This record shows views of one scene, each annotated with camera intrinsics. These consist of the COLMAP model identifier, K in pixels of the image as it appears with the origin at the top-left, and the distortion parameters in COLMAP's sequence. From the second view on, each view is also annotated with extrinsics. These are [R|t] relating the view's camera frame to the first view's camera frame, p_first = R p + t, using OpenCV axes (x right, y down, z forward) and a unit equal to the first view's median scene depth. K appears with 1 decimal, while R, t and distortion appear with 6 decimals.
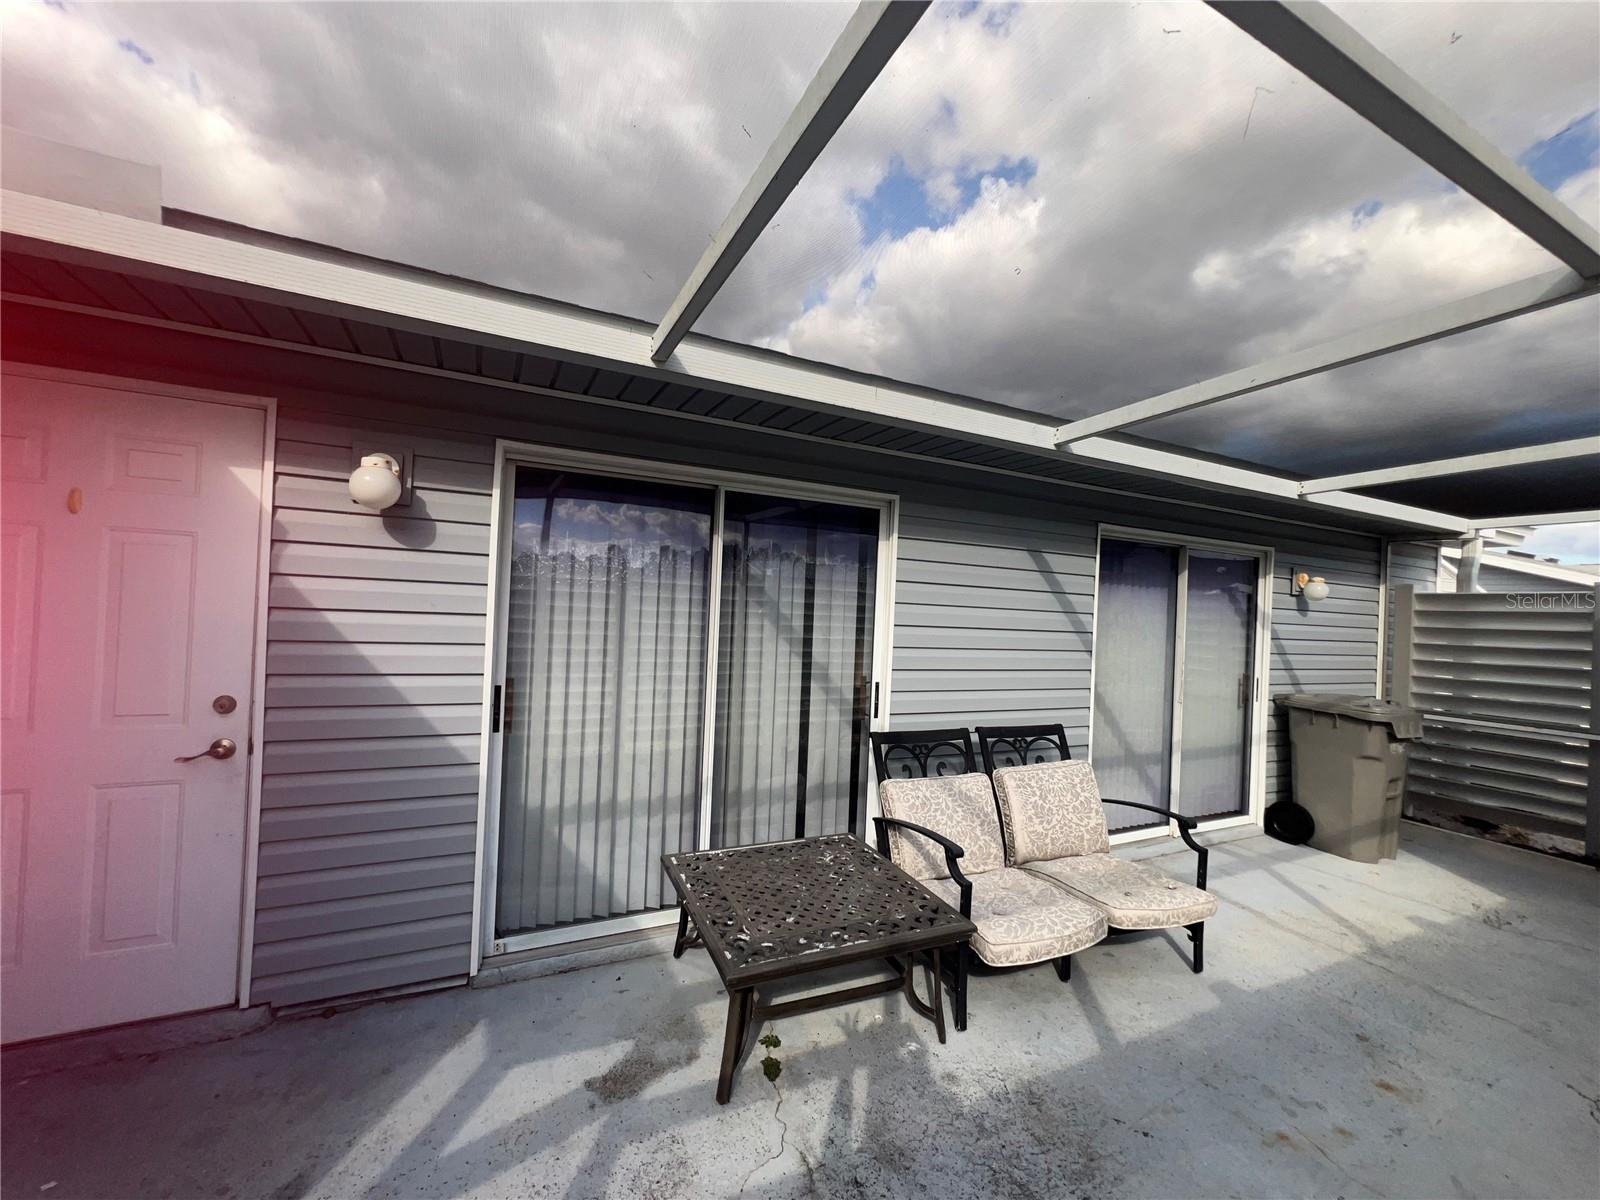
lens RADIAL K [[642.8, 0, 799.5], [0, 642.8, 604.1], [0, 0, 1]] dist [-0.002054, 0.000595]
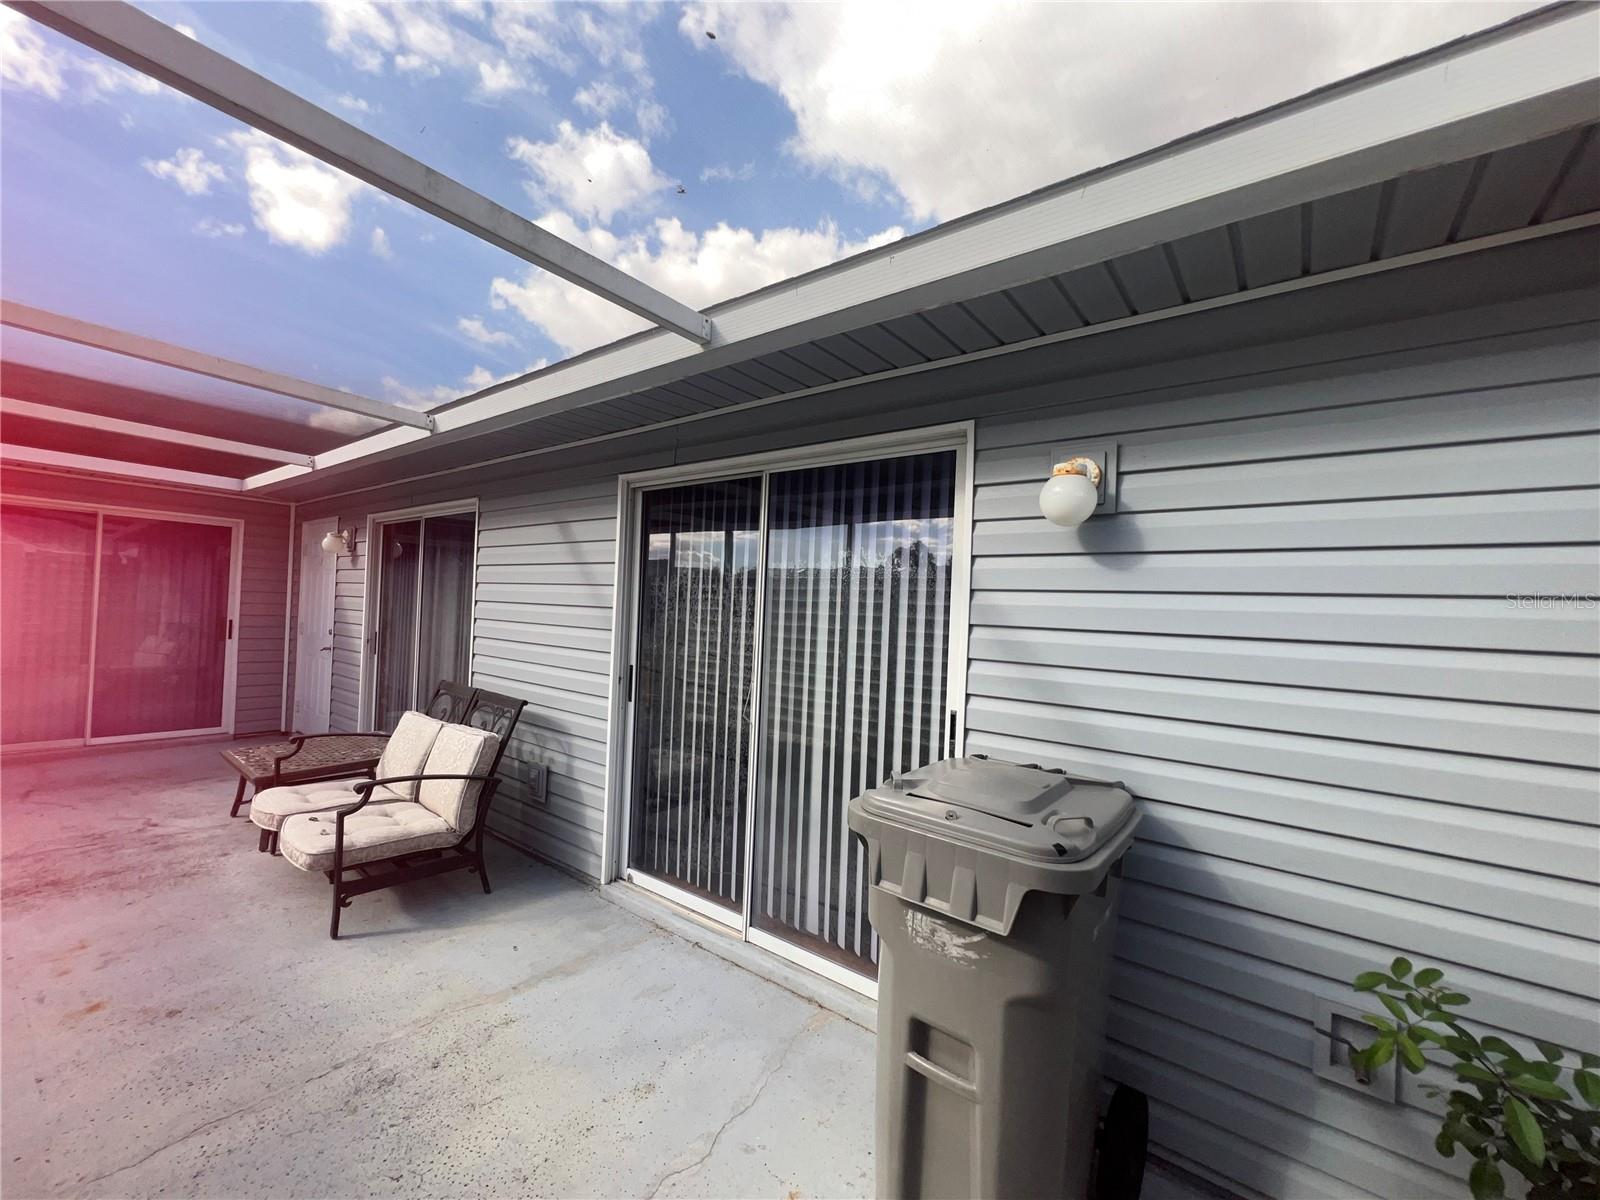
lens RADIAL K [[642.8, 0, 799.5], [0, 642.8, 604.1], [0, 0, 1]] dist [-0.002054, 0.000595]
pose [[0.450379, -0.041122, -0.891890, 1.399941], [-0.011861, 0.998575, -0.052030, 0.086620], [0.892759, 0.034012, 0.449250, 0.902821]]
